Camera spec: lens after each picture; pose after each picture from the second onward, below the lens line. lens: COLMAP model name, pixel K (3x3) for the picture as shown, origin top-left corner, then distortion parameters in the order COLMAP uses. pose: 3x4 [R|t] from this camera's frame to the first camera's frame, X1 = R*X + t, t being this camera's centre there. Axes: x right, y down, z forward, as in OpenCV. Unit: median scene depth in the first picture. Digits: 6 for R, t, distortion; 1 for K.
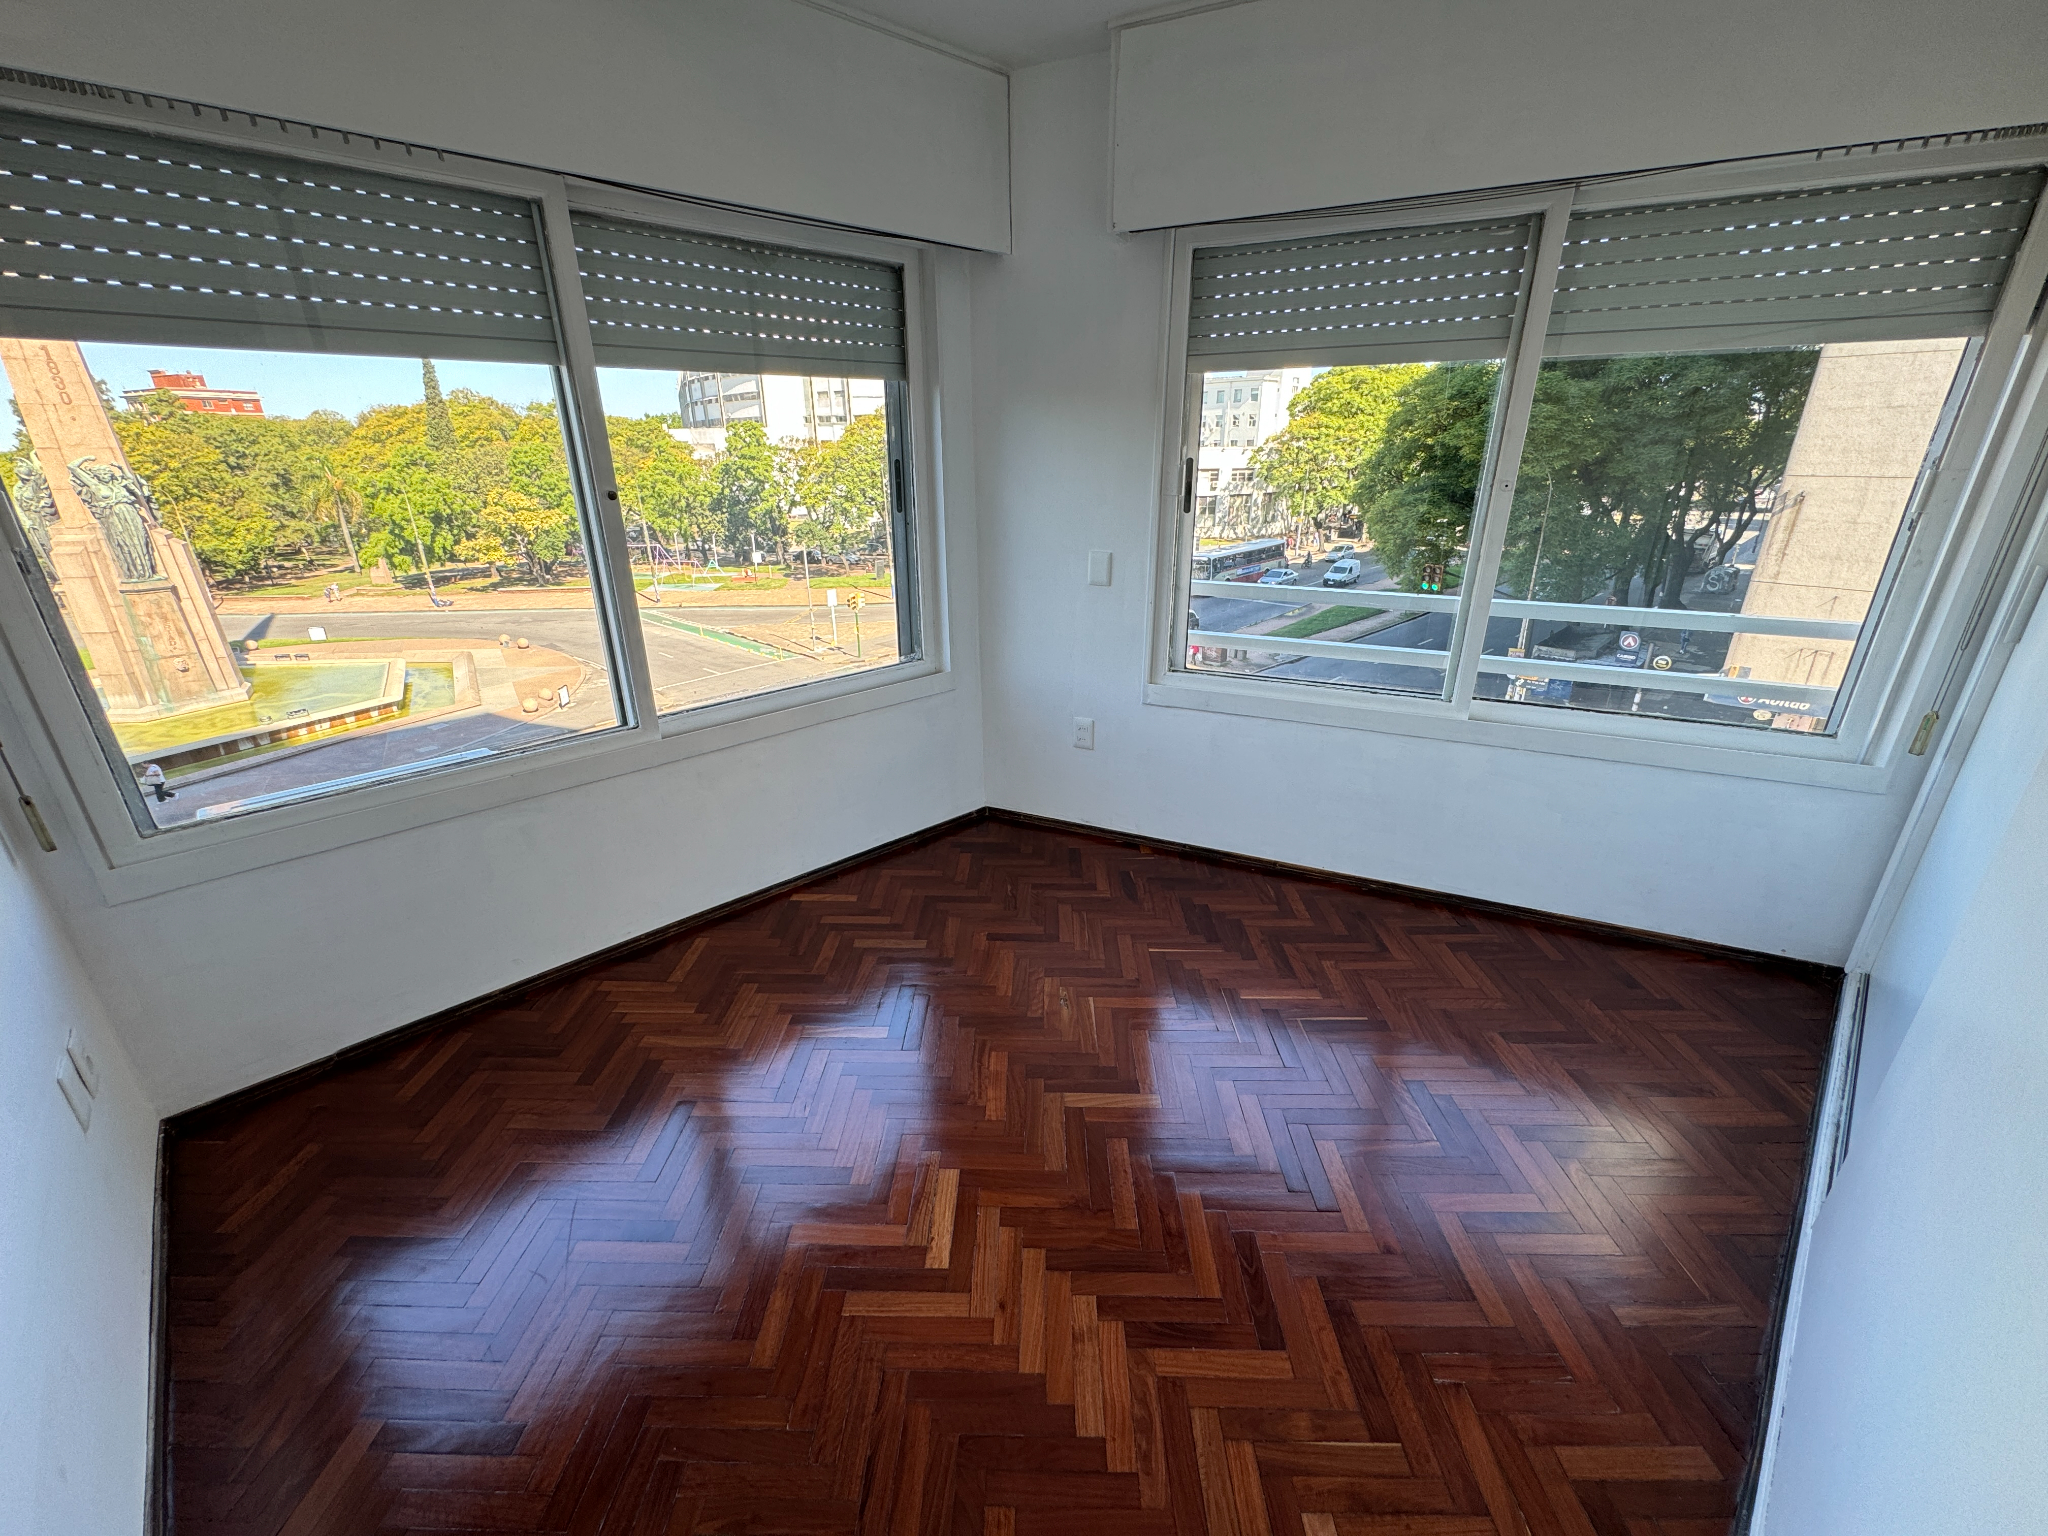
lens RADIAL K [[815.9, 0, 1024.0], [0, 815.9, 768.0], [0, 0, 1]] dist [-0.004010, -0.000565]
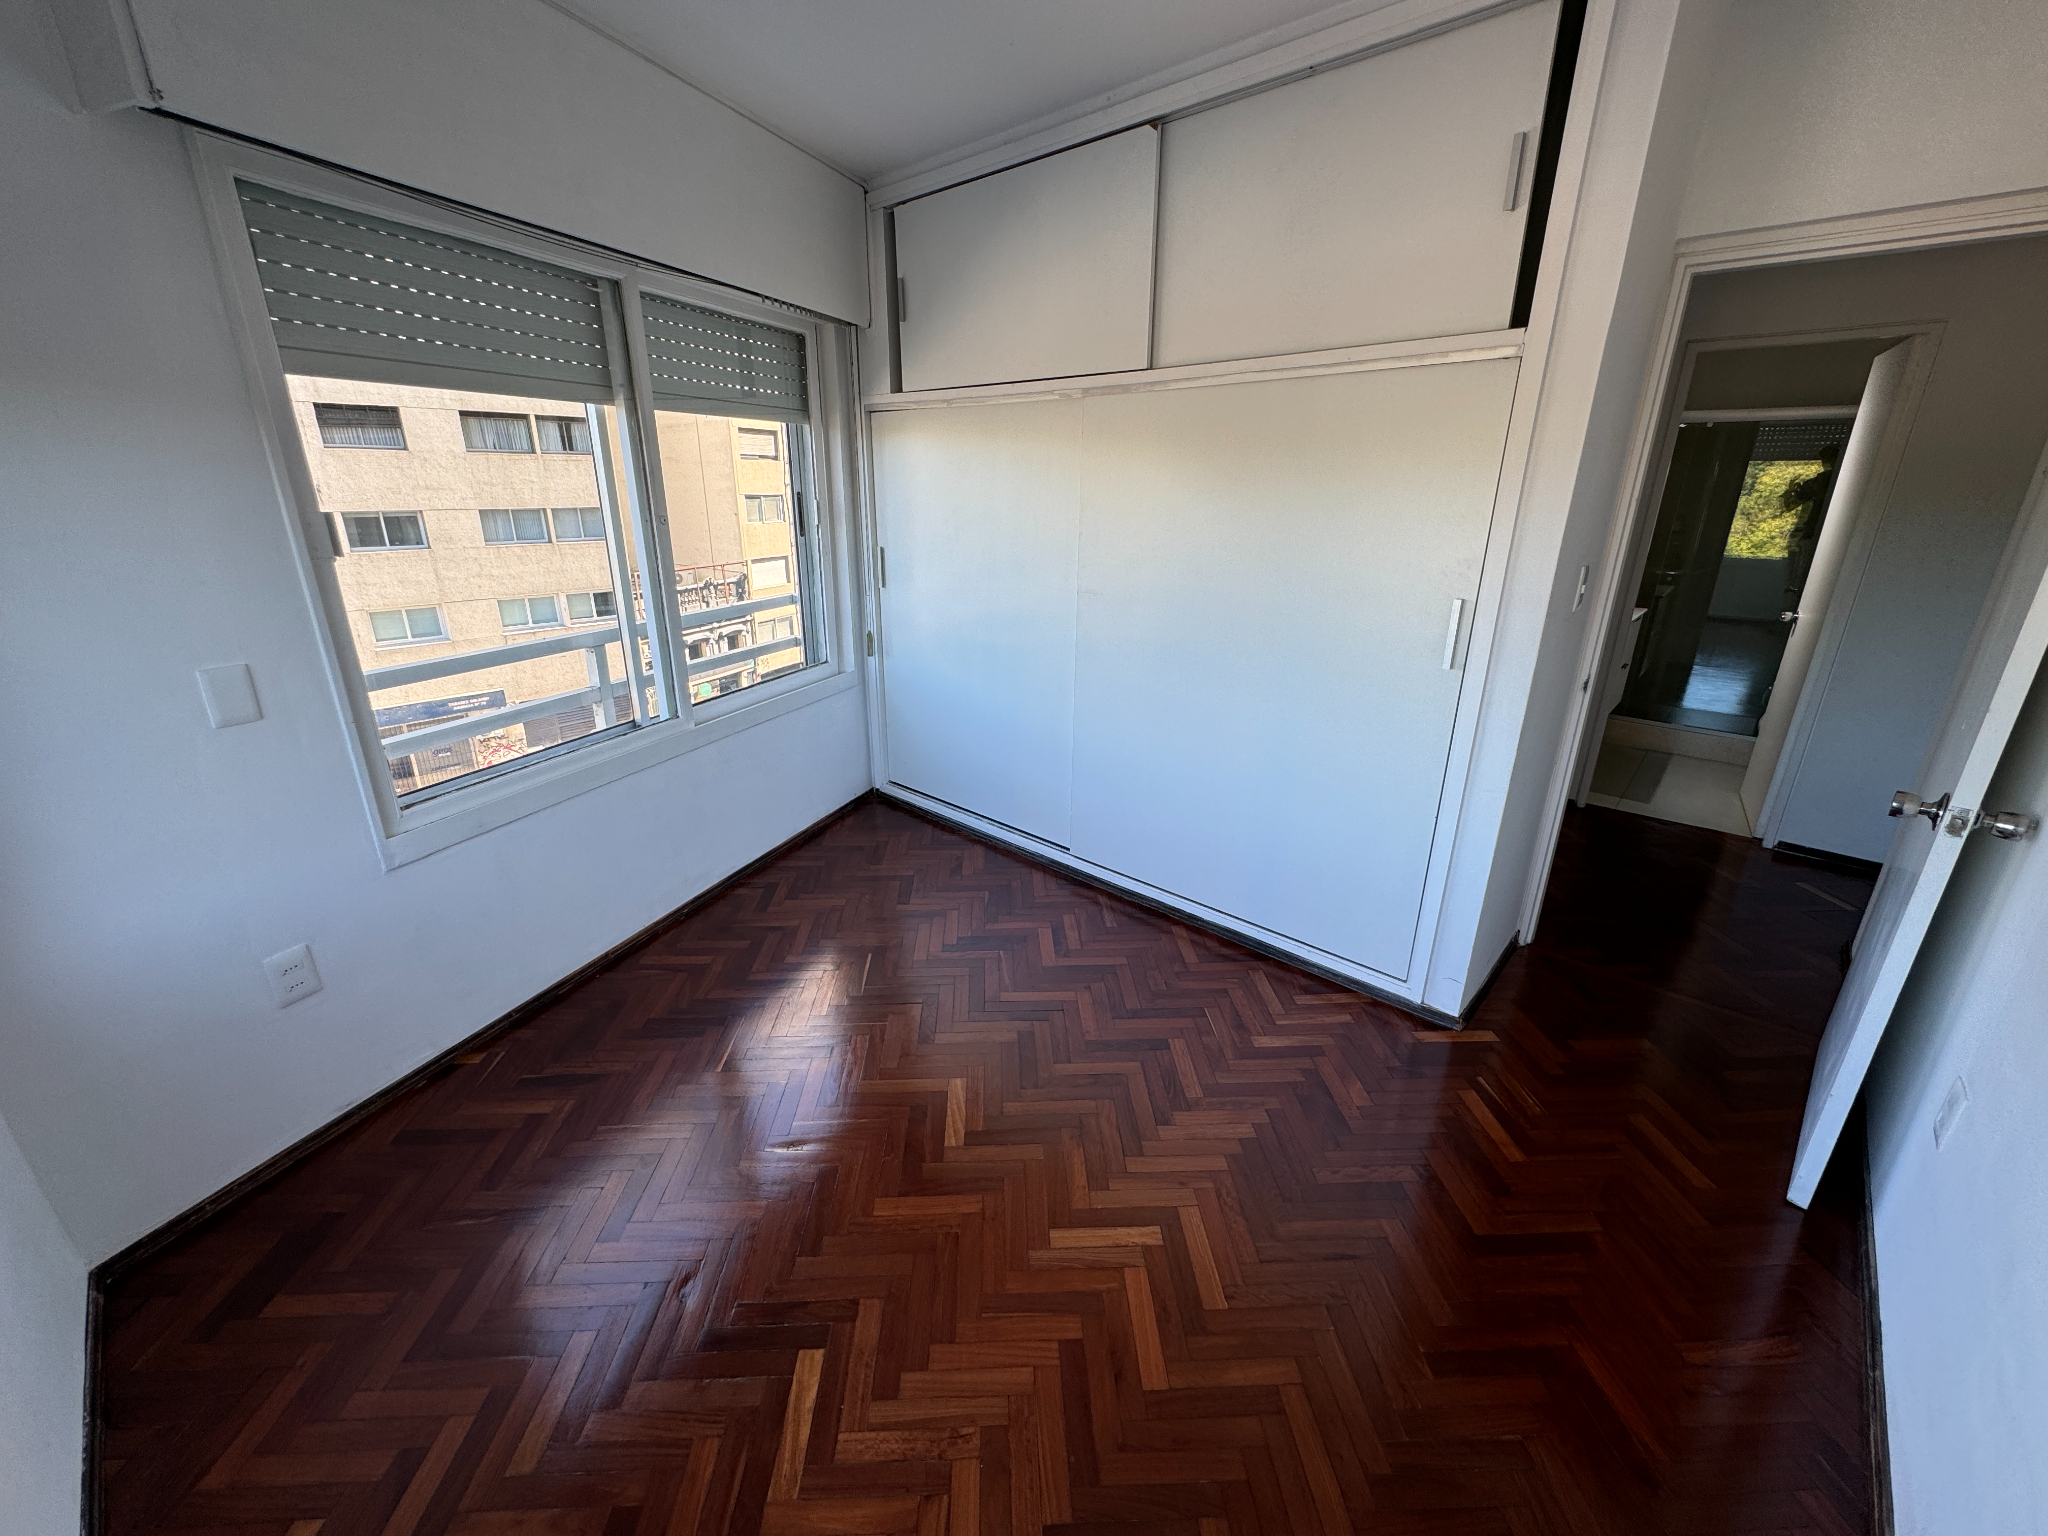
lens RADIAL K [[815.9, 0, 1024.0], [0, 815.9, 768.0], [0, 0, 1]] dist [-0.004010, -0.000565]
pose [[-0.066311, -0.325695, 0.943147, -0.820513], [0.352973, 0.876451, 0.327480, -0.319189], [-0.933281, 0.354621, 0.056843, 0.789623]]
